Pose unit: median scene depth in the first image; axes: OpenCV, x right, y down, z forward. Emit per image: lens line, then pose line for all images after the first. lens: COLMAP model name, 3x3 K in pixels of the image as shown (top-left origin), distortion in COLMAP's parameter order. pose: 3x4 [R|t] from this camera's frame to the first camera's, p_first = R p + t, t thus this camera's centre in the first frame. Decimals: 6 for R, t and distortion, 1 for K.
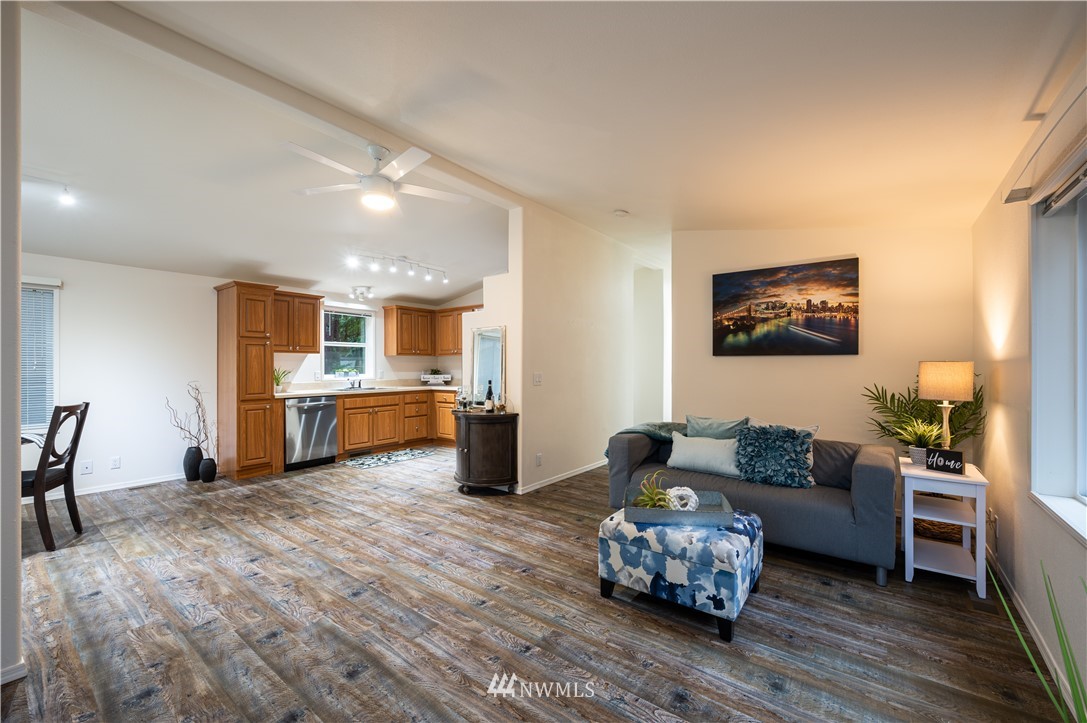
lens RADIAL K [[443.6, 0, 550.9], [0, 443.6, 367.9], [0, 0, 1]] dist [0.000148, -0.000006]
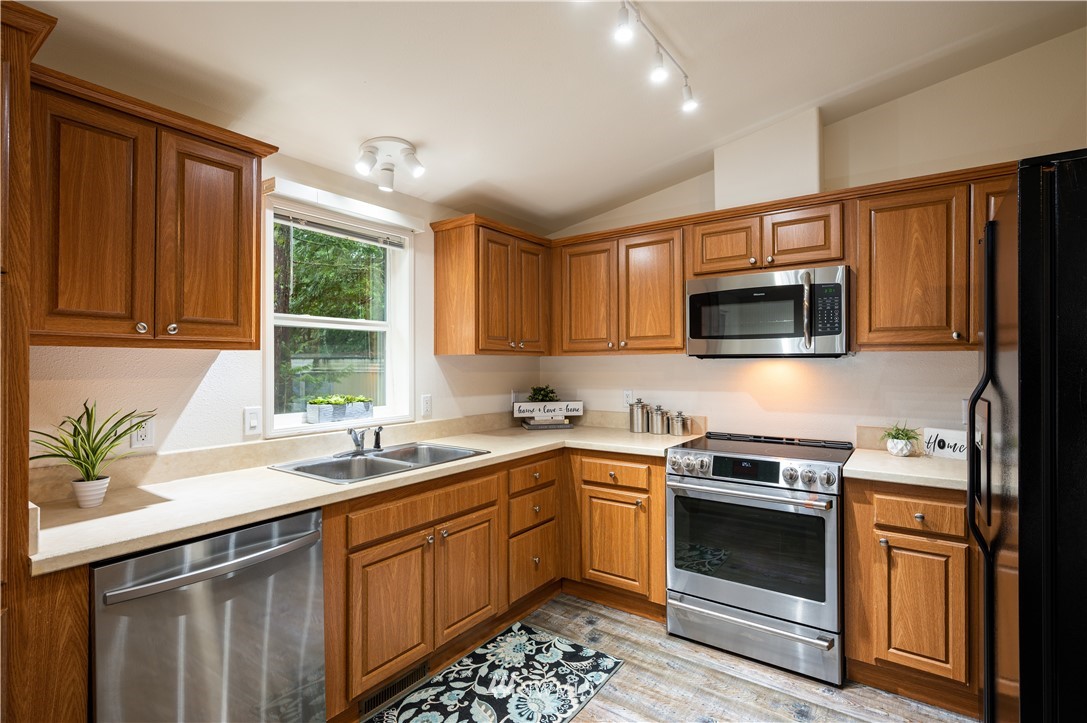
lens RADIAL K [[517.3, 0, 543.5], [0, 517.3, 361.5], [0, 0, 1]] dist [-0.014704, 0.000305]
pose [[0.999748, 0.000290, 0.022459, -0.327311], [-0.000108, 0.999967, -0.008127, -0.020823], [-0.022460, 0.008123, 0.999715, 0.628669]]
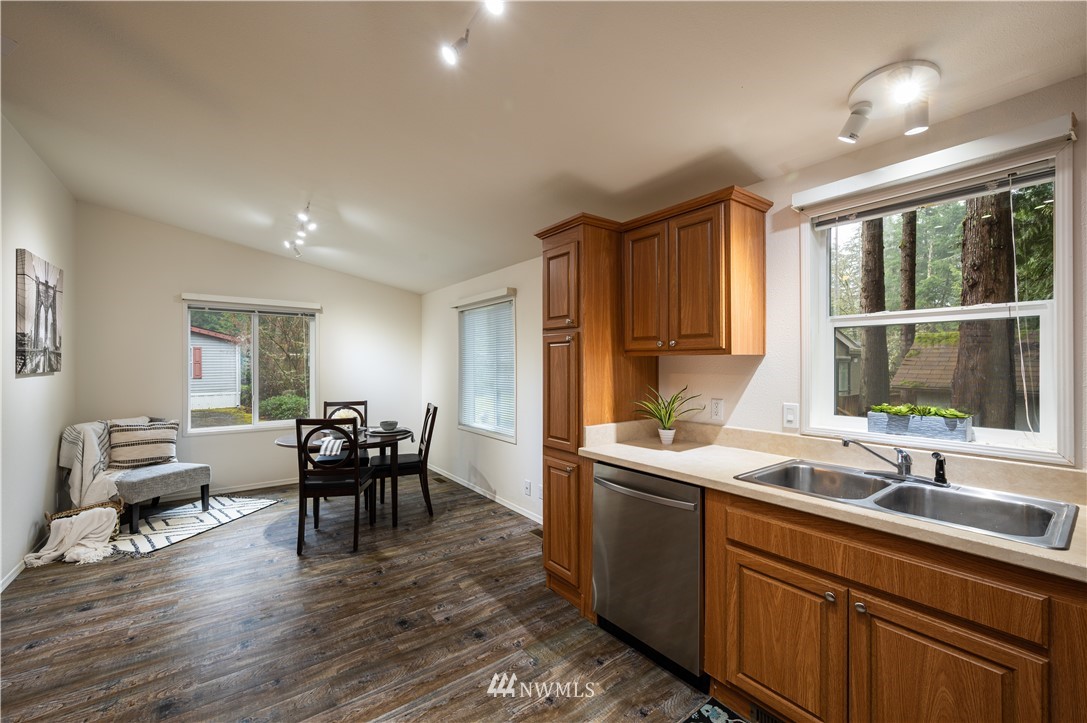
lens RADIAL K [[429.0, 0, 543.5], [0, 429.0, 361.5], [0, 0, 1]] dist [0.000979, -0.000009]
pose [[-0.274735, 0.001994, -0.961518, -0.144200], [-0.001336, 0.999996, 0.002455, -0.025751], [0.961519, 0.001959, -0.274731, 0.892105]]
